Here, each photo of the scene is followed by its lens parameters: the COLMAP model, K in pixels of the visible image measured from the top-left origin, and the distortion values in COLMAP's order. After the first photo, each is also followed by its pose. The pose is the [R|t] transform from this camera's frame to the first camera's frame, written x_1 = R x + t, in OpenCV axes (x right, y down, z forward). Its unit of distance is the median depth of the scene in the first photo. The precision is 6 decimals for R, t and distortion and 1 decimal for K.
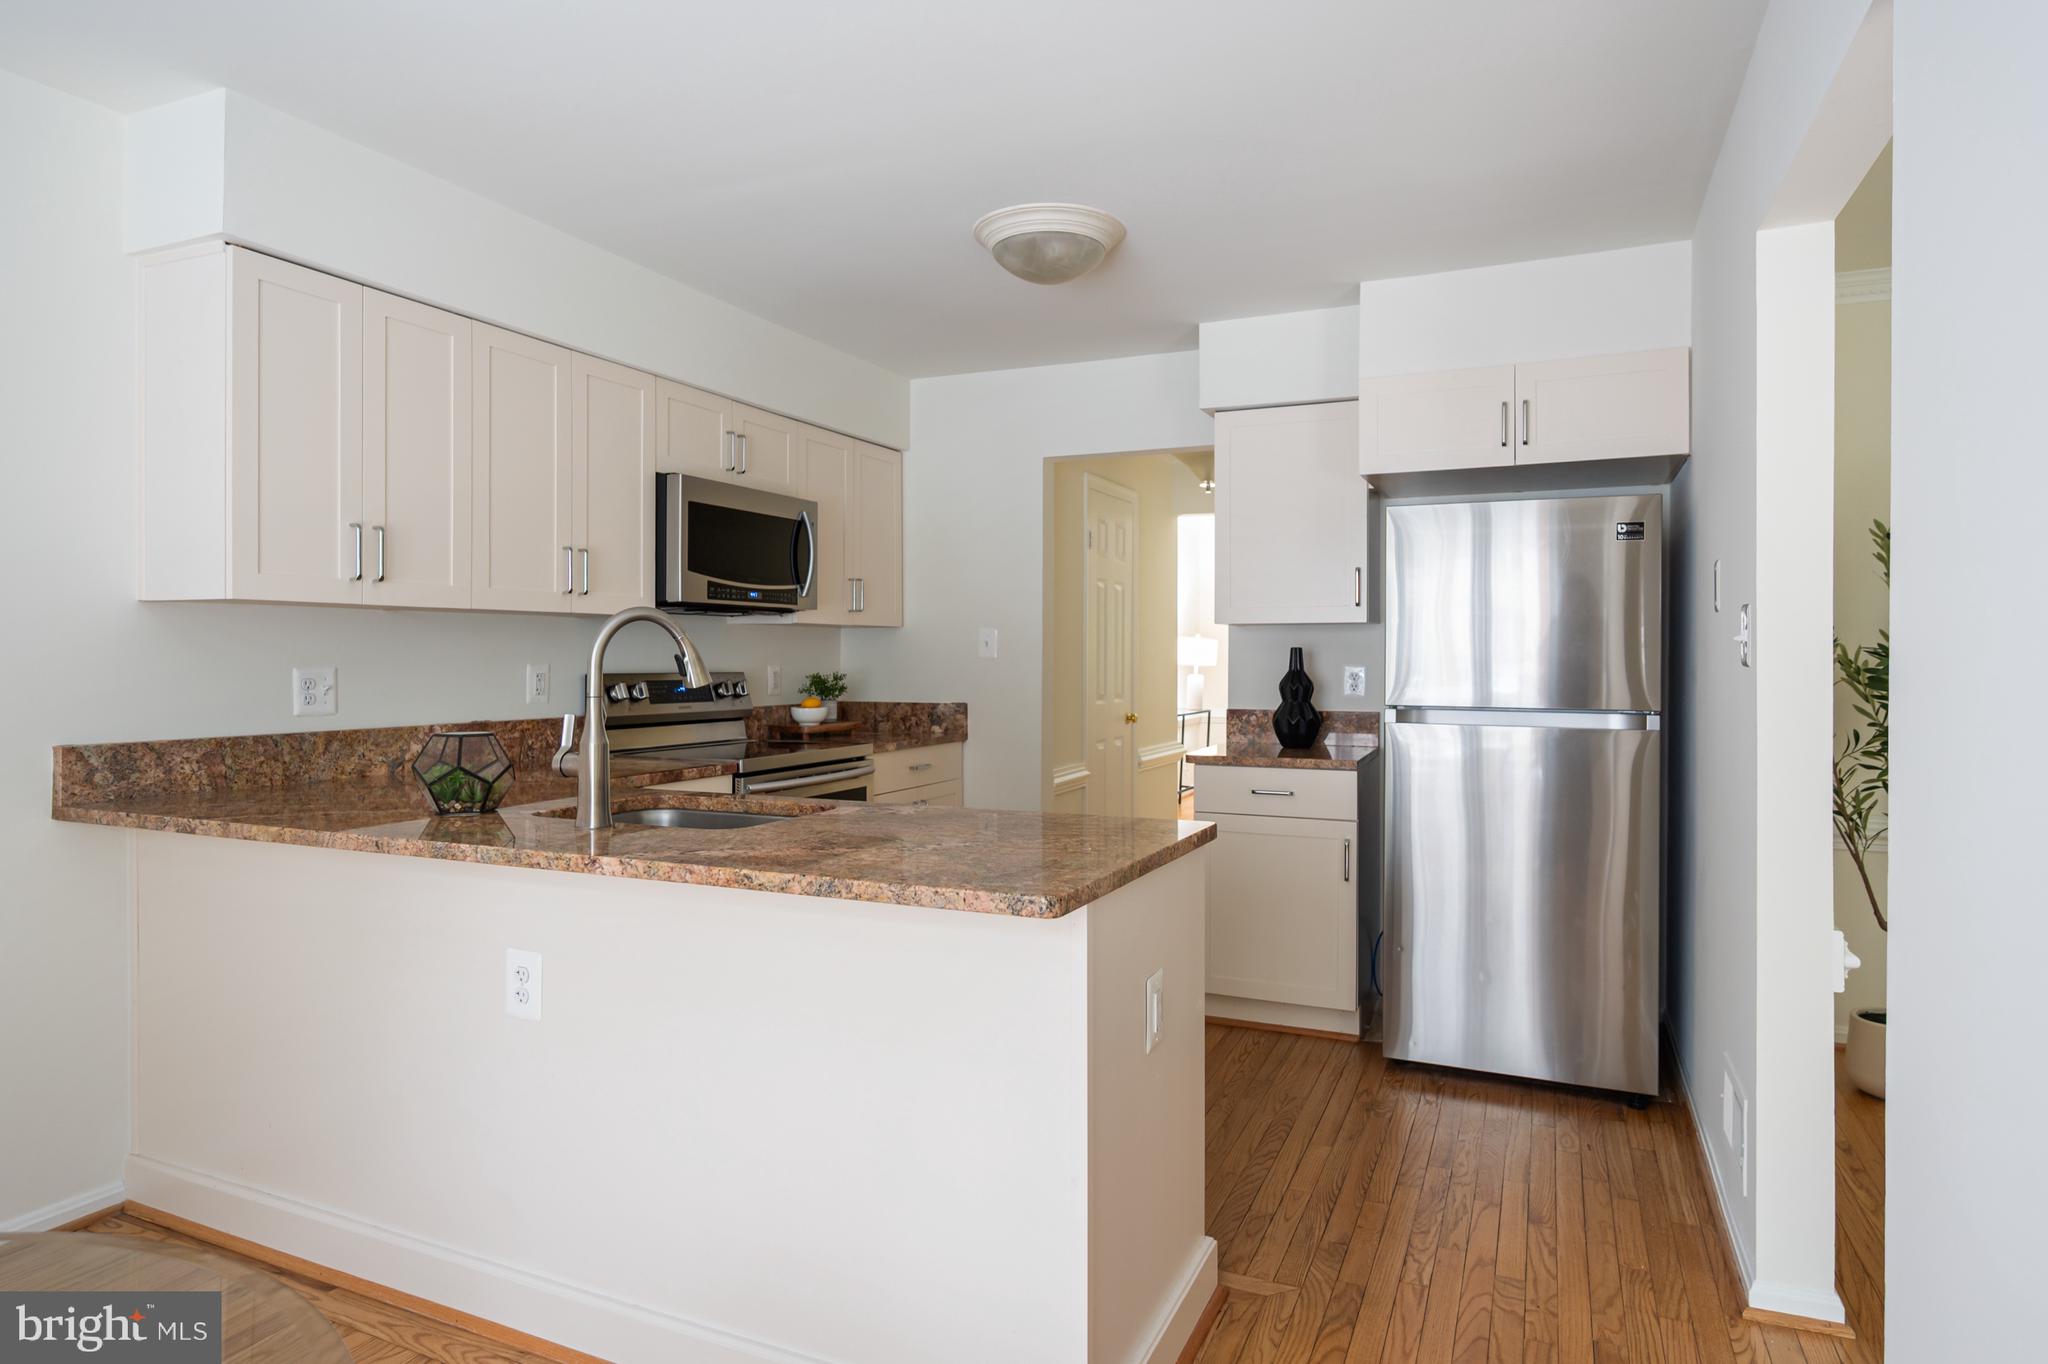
lens RADIAL K [[1122.6, 0, 1002.5], [0, 1122.6, 669.5], [0, 0, 1]] dist [-0.008688, -0.001562]
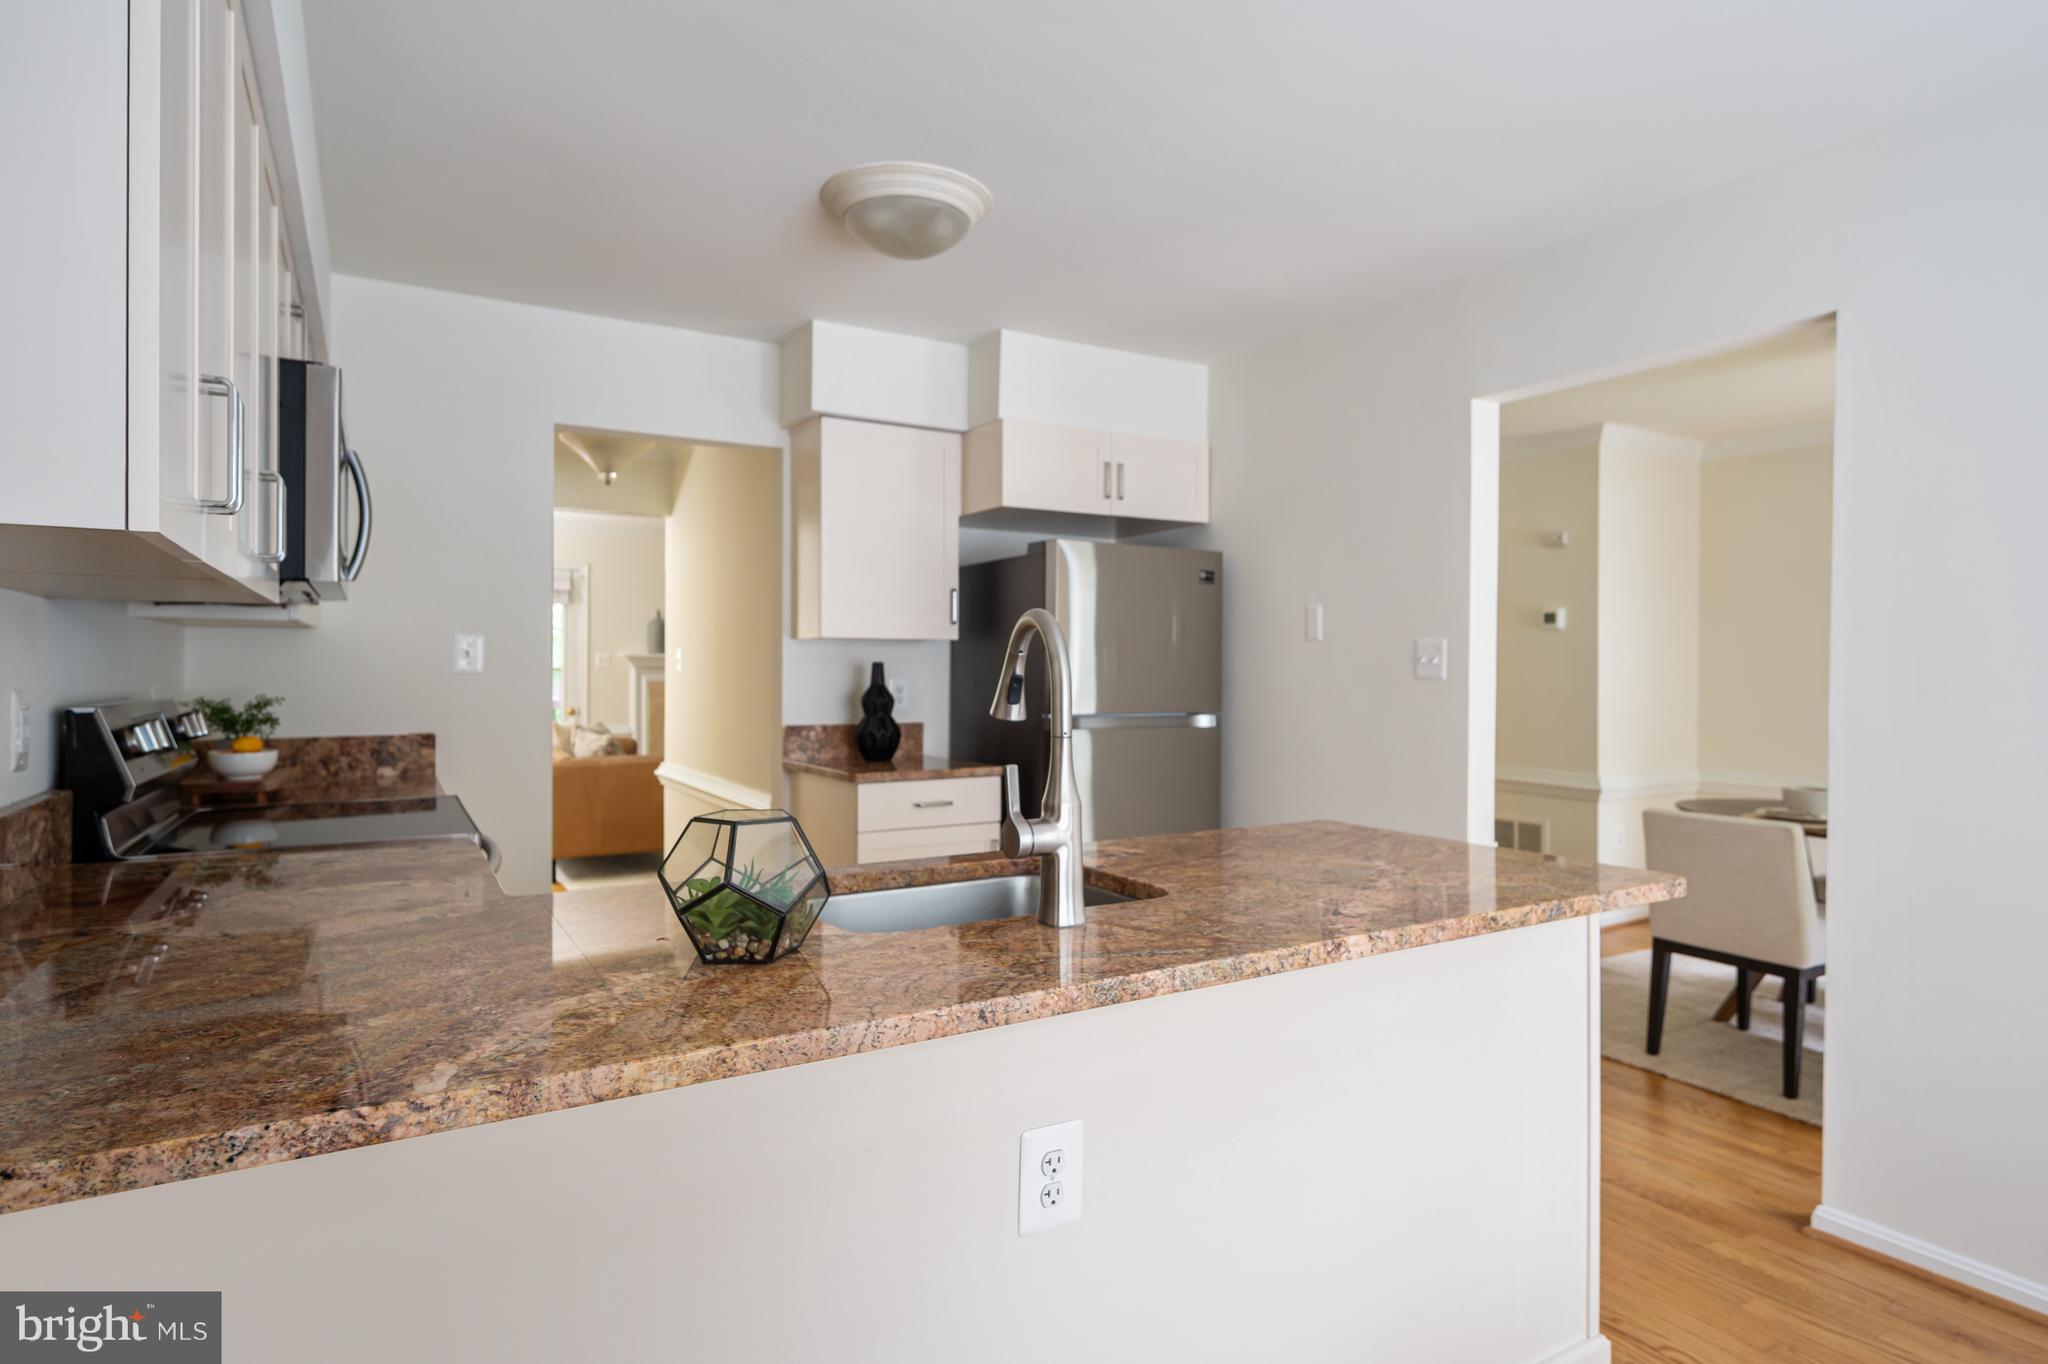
lens RADIAL K [[1122.6, 0, 1002.5], [0, 1122.6, 677.3], [0, 0, 1]] dist [-0.008688, -0.001562]
pose [[0.586160, -0.007615, 0.810160, -0.634704], [0.007141, 0.999966, 0.004232, -0.011675], [-0.810164, 0.003304, 0.586194, 0.409590]]
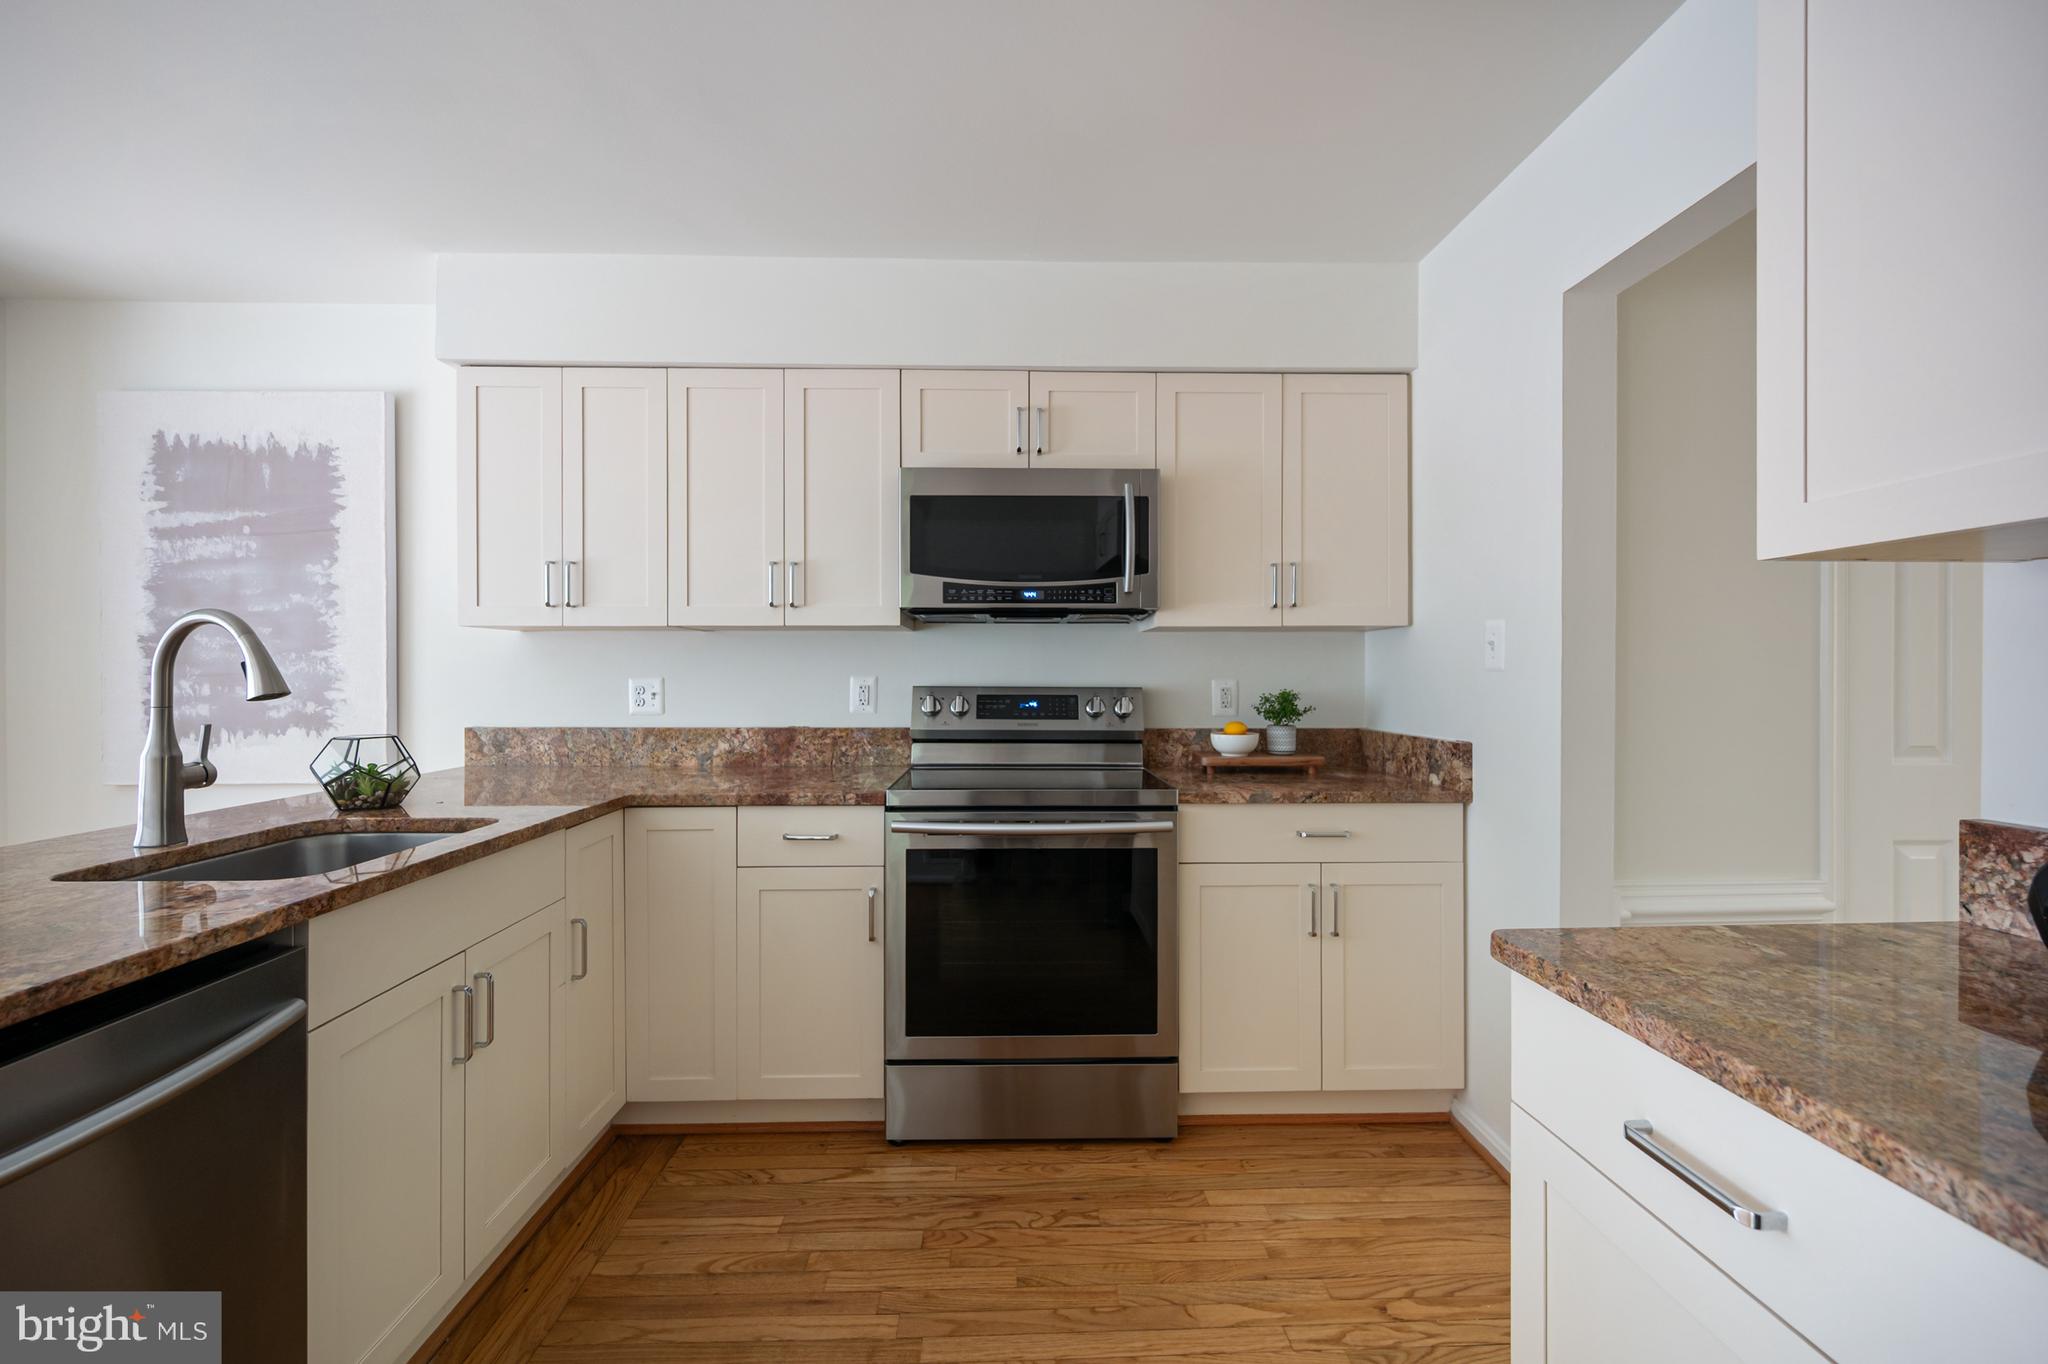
lens RADIAL K [[816.6, 0, 1021.4], [0, 816.6, 678.1], [0, 0, 1]] dist [-0.007600, -0.000027]
pose [[0.456763, 0.004198, -0.889578, 0.393039], [-0.009554, 0.999954, -0.000187, -0.005072], [0.889537, 0.008585, 0.456782, 0.889492]]
